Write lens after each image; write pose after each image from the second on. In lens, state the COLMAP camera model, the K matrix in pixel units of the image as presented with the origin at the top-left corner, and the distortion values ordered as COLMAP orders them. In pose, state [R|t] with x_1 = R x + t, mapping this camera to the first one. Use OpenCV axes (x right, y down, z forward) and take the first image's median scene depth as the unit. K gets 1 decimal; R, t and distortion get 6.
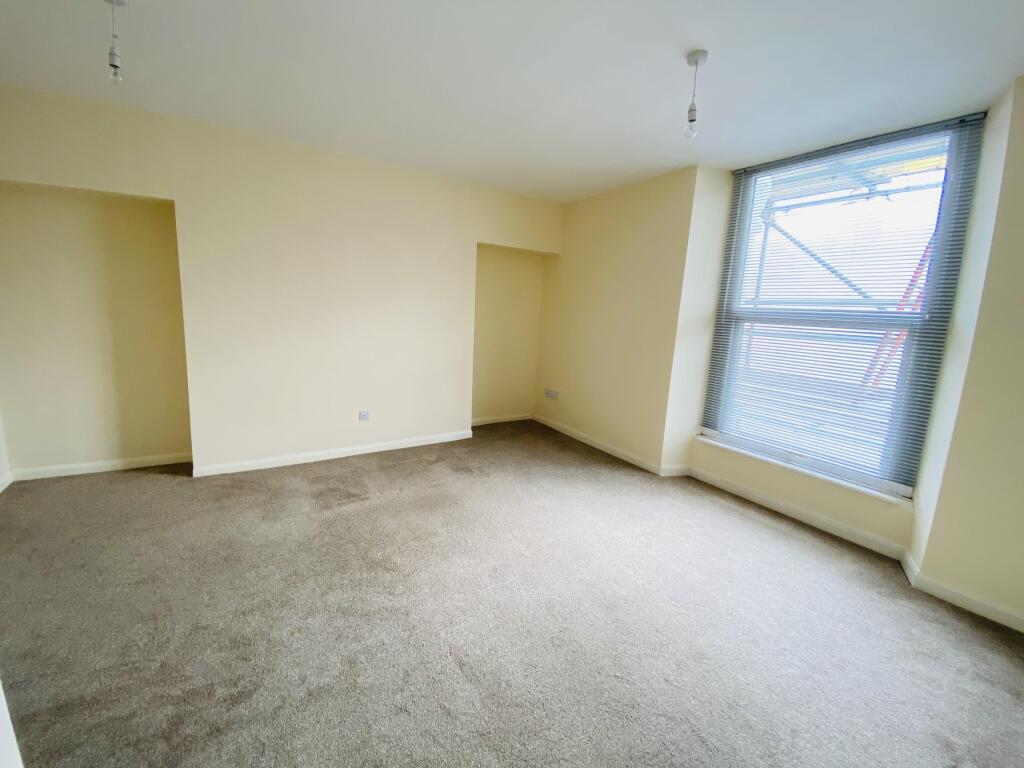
lens RADIAL K [[423.6, 0, 511.8], [0, 423.6, 377.4], [0, 0, 1]] dist [-0.001165, -0.001073]
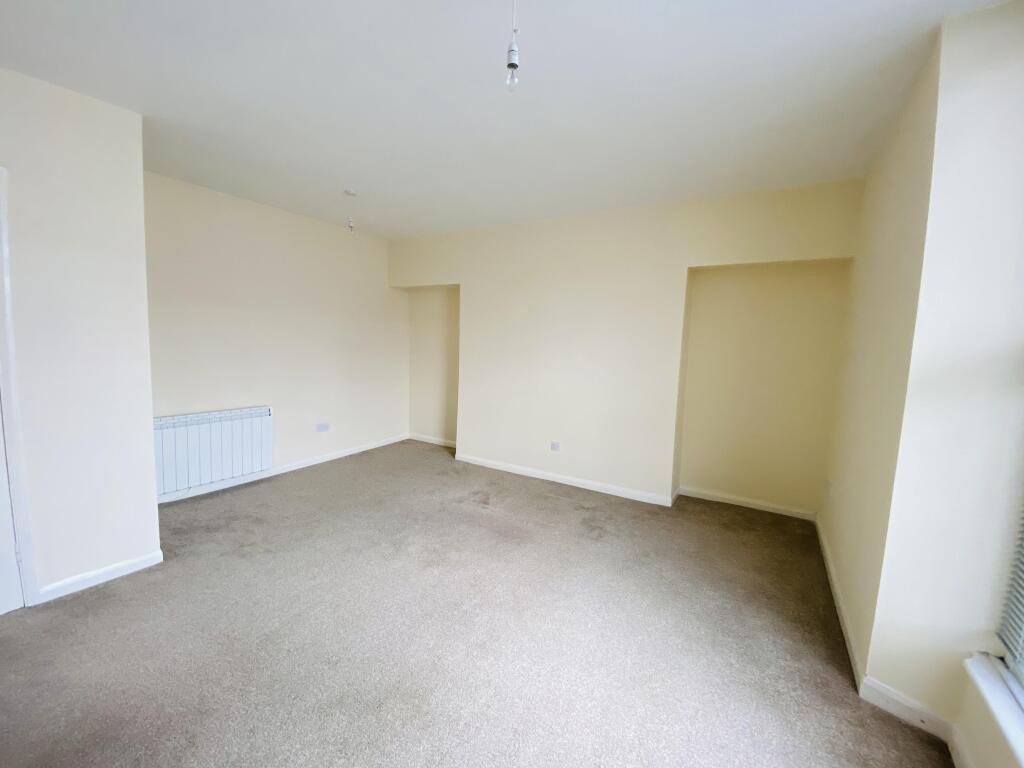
lens RADIAL K [[423.6, 0, 513.1], [0, 423.6, 388.9], [0, 0, 1]] dist [-0.001165, -0.001073]
pose [[0.459191, 0.080002, -0.884728, 0.563015], [-0.166329, 0.986066, 0.002837, -0.038613], [0.872627, 0.145853, 0.466099, 0.406590]]
